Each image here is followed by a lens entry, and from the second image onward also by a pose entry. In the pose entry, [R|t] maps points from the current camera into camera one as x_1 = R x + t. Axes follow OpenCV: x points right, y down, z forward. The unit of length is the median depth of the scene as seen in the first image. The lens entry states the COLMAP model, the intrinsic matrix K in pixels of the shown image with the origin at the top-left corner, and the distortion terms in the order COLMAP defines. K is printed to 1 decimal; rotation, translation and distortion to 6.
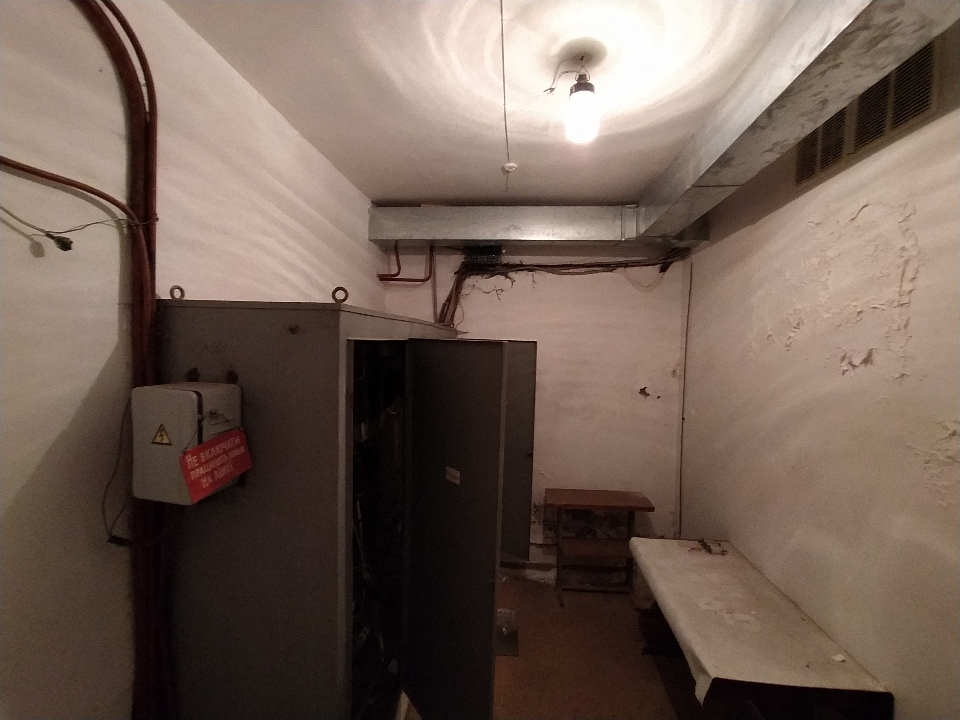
lens RADIAL K [[441.0, 0, 479.0], [0, 441.0, 366.0], [0, 0, 1]] dist [-0.039625, 0.016162]
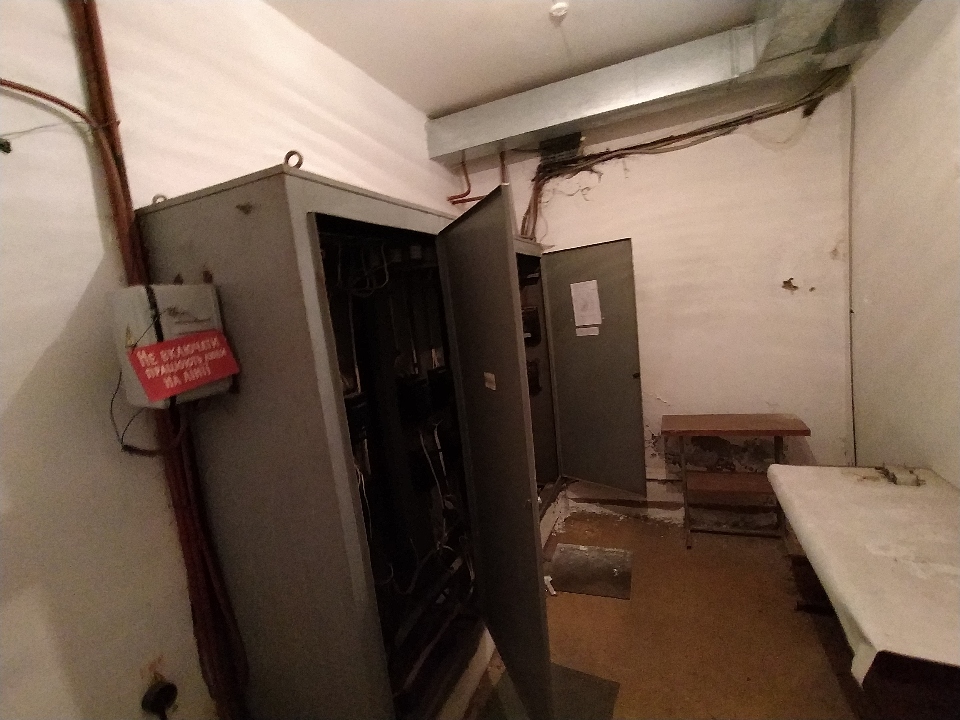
lens RADIAL K [[441.0, 0, 479.0], [0, 441.0, 366.0], [0, 0, 1]] dist [-0.039625, 0.016162]
pose [[0.944688, -0.085589, -0.316606, 0.100381], [0.116972, 0.989790, 0.081448, 0.080844], [0.306402, -0.113977, 0.945054, 0.113117]]
